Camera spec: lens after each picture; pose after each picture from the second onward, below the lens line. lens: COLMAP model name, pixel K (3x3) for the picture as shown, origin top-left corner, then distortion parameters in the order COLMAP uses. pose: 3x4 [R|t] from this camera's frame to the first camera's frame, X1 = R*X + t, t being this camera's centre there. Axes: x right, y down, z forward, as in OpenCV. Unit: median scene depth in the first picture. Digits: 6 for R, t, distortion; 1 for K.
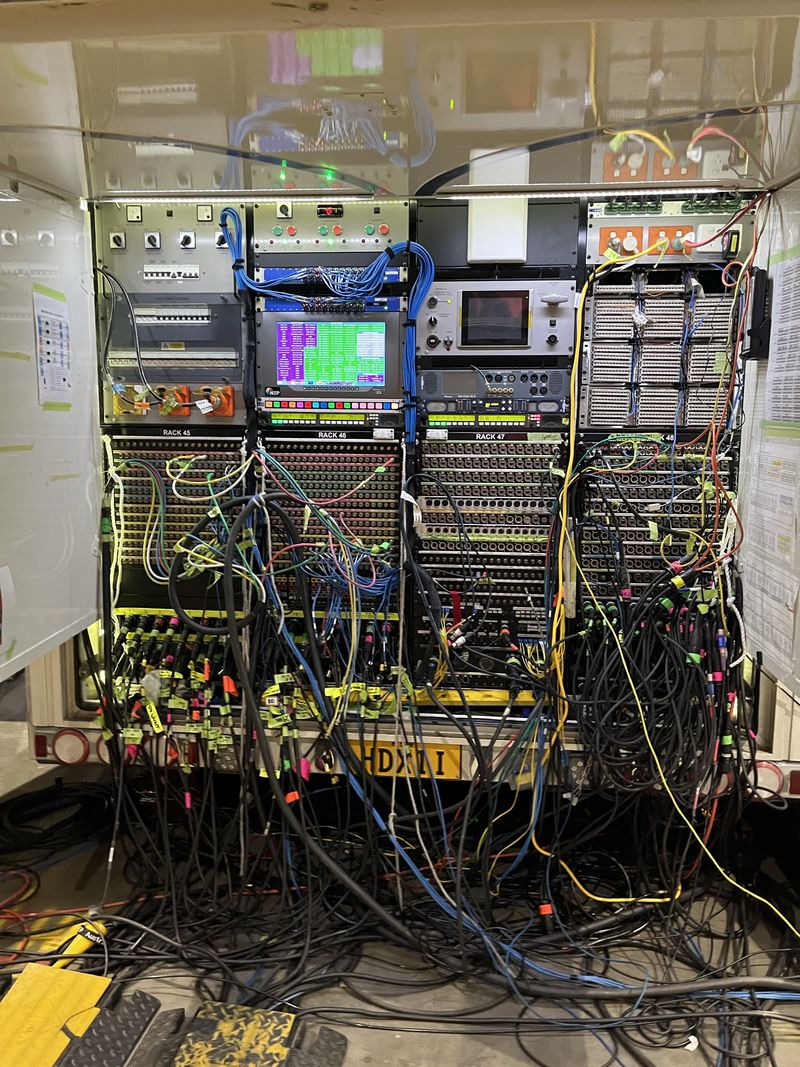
lens RADIAL K [[810.9, 0, 401.2], [0, 810.9, 529.8], [0, 0, 1]] dist [0.052500, -0.007202]
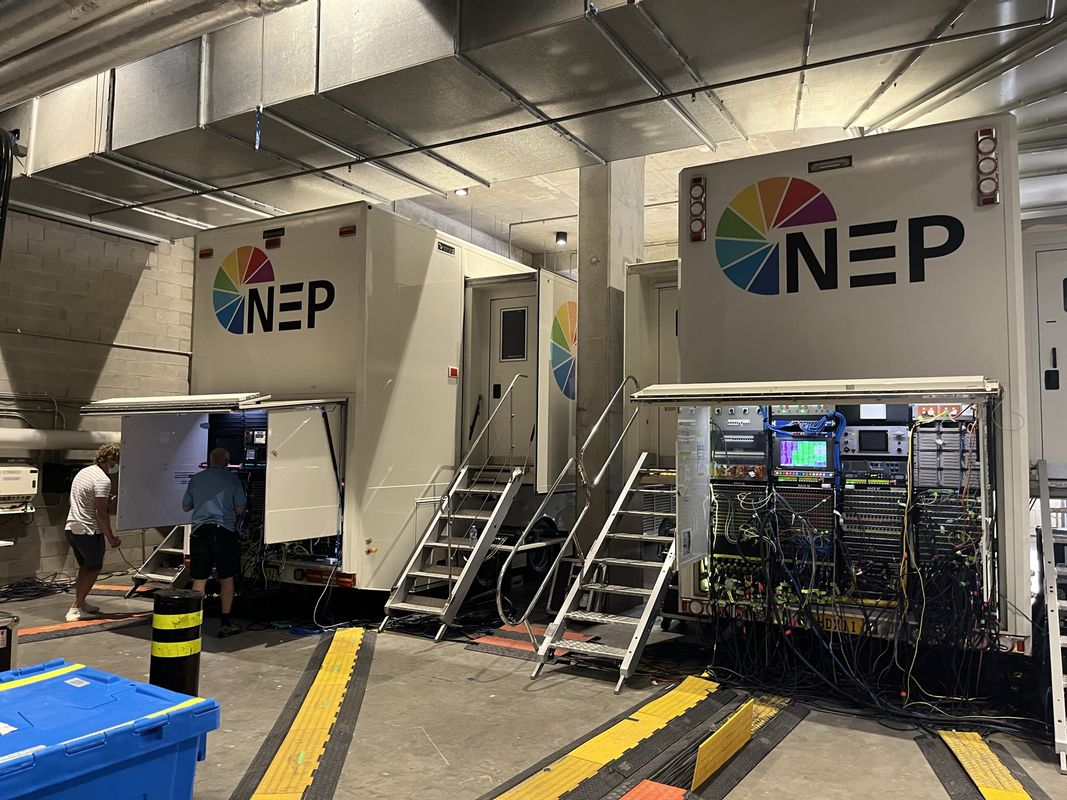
lens RADIAL K [[810.9, 0, 538.4], [0, 810.9, 391.8], [0, 0, 1]] dist [0.052500, -0.007202]
pose [[0.913415, -0.023627, -0.406344, 0.195202], [-0.062417, 0.978375, -0.197194, 0.144344], [0.402216, 0.205483, 0.892188, -1.620012]]
